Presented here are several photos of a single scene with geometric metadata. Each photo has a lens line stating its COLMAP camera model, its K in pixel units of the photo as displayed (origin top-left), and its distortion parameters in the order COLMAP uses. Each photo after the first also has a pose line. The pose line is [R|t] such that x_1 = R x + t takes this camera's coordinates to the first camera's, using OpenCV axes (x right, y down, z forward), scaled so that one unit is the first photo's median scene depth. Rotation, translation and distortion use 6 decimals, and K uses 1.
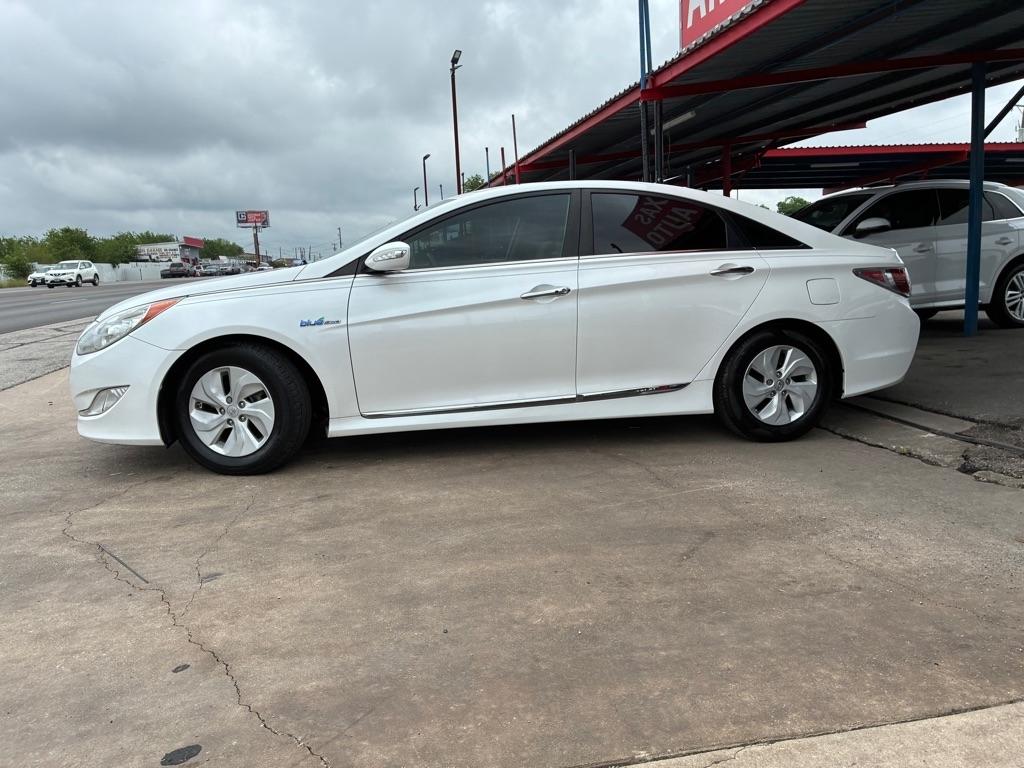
lens RADIAL K [[780.7, 0, 514.2], [0, 780.7, 397.0], [0, 0, 1]] dist [0.050976, -0.067149]
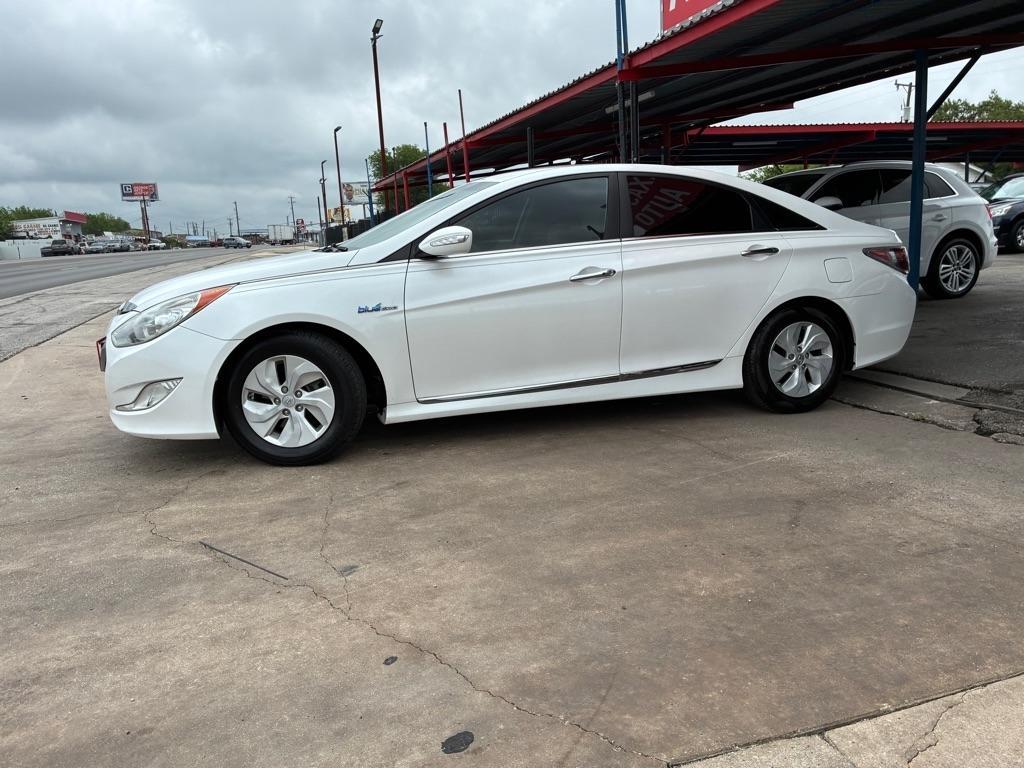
lens RADIAL K [[780.7, 0, 522.7], [0, 780.7, 394.8], [0, 0, 1]] dist [0.050976, -0.067149]
pose [[0.991404, -0.031492, 0.126990, -0.188285], [0.027792, 0.999139, 0.030803, -0.011408], [-0.127851, -0.027009, 0.991426, -0.006148]]
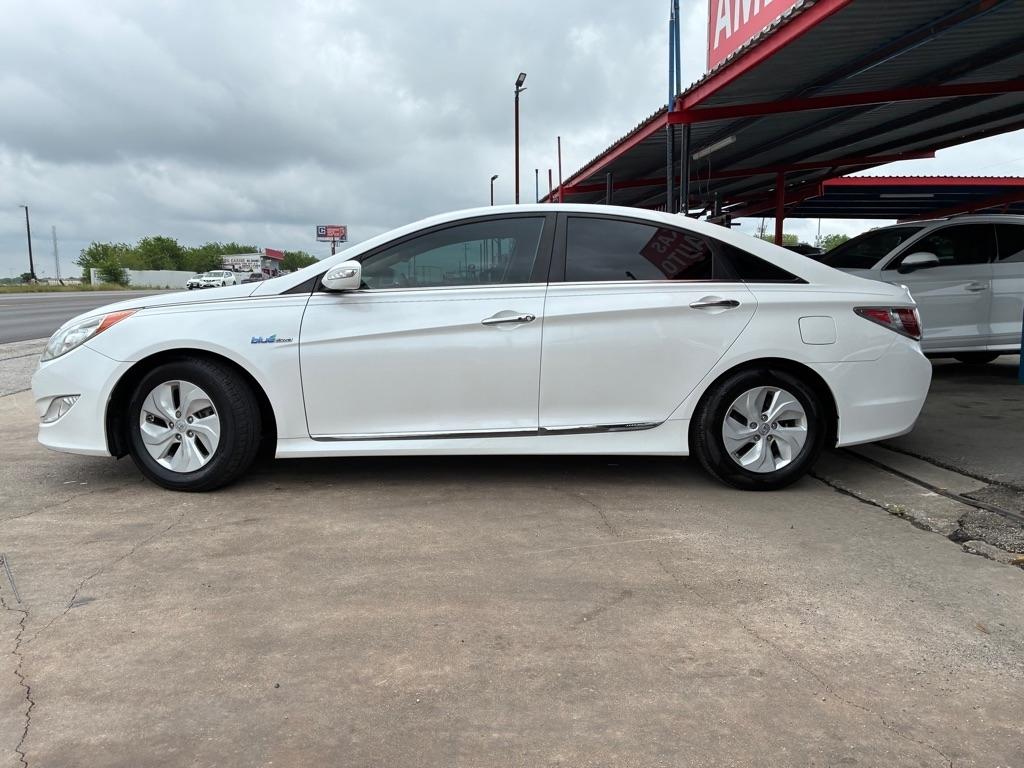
lens RADIAL K [[780.7, 0, 502.5], [0, 780.7, 395.6], [0, 0, 1]] dist [0.050976, -0.067149]
pose [[0.993691, 0.051203, -0.099784, 0.135061], [-0.053902, 0.998245, -0.024539, -0.017030], [0.098352, 0.029763, 0.994706, 0.056313]]
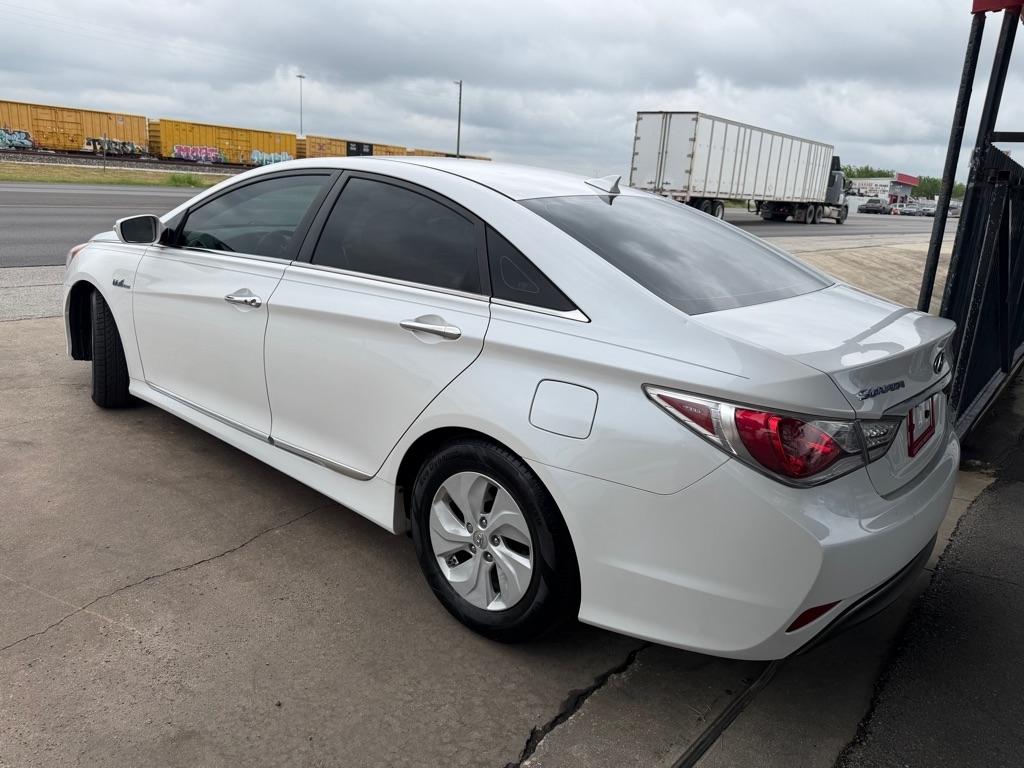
lens RADIAL K [[729.6, 0, 512.0], [0, 729.6, 378.4], [0, 0, 1]] dist [0.043663, -0.053438]
pose [[0.621912, 0.278175, -0.732014, 0.785078], [-0.221351, 0.959105, 0.176414, -0.252053], [0.751151, 0.052318, 0.658053, 0.731560]]
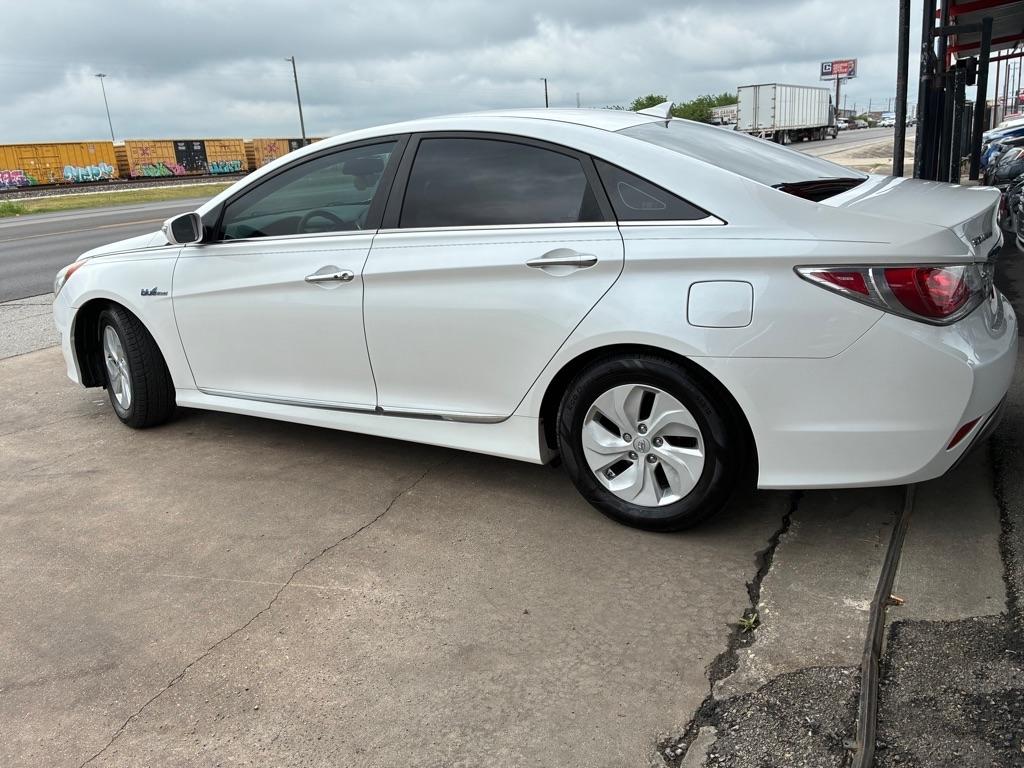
lens RADIAL K [[780.7, 0, 515.1], [0, 780.7, 381.3], [0, 0, 1]] dist [0.050976, -0.067149]
pose [[0.760747, 0.167976, -0.626935, 0.712591], [-0.069676, 0.981484, 0.178424, -0.187780], [0.645298, -0.092053, 0.758365, 0.515549]]
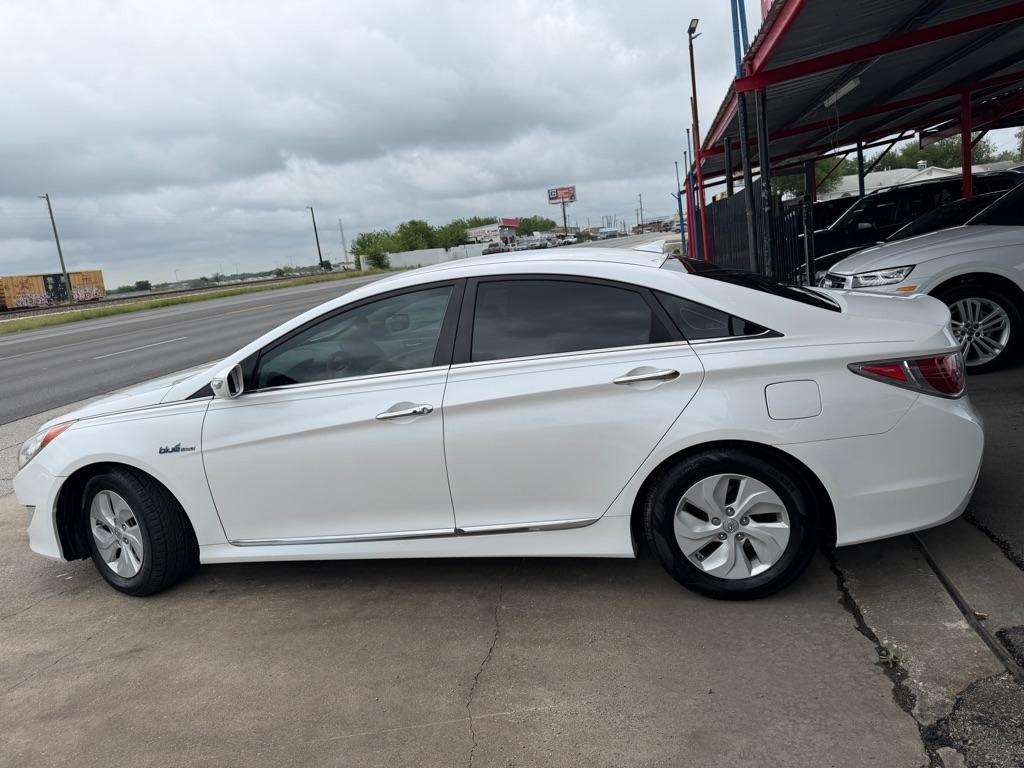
lens RADIAL K [[729.6, 0, 515.6], [0, 729.6, 385.6], [0, 0, 1]] dist [0.043663, -0.053438]
pose [[0.919521, 0.002131, -0.393036, 0.466243], [0.017294, 0.998798, 0.045874, -0.199658], [0.392661, -0.048979, 0.918378, 0.334260]]
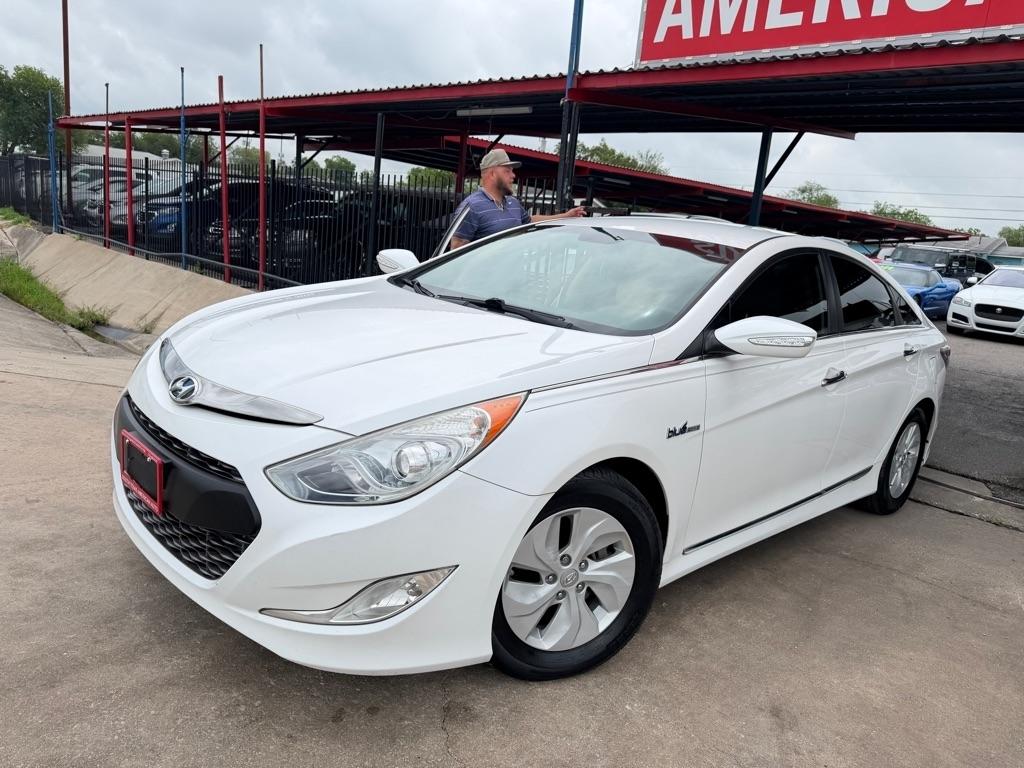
lens RADIAL K [[729.6, 0, 504.3], [0, 729.6, 385.8], [0, 0, 1]] dist [0.043663, -0.053438]
pose [[0.829436, 0.008055, 0.558544, -0.696604], [-0.045894, 0.997498, 0.053767, -0.153751], [-0.556714, -0.070230, 0.827731, 0.555491]]
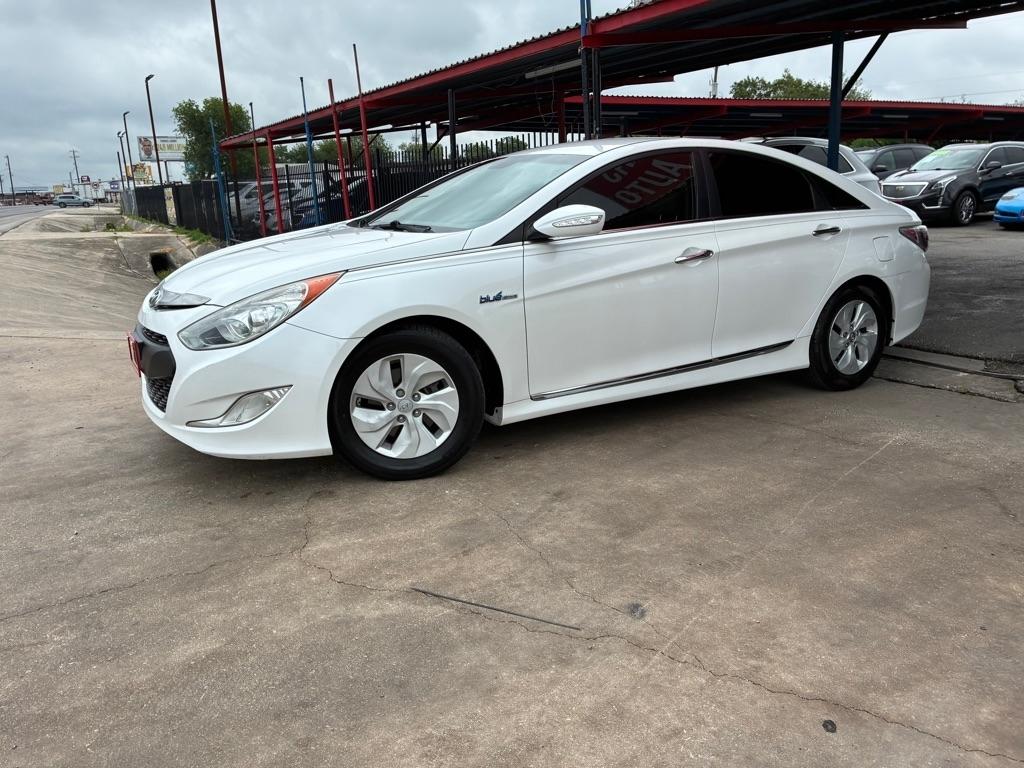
lens RADIAL K [[780.7, 0, 519.3], [0, 780.7, 378.8], [0, 0, 1]] dist [0.050976, -0.067149]
pose [[0.936519, -0.072138, 0.343115, -0.516401], [0.052841, 0.996467, 0.065275, -0.058623], [-0.346612, -0.043001, 0.937023, 0.158902]]
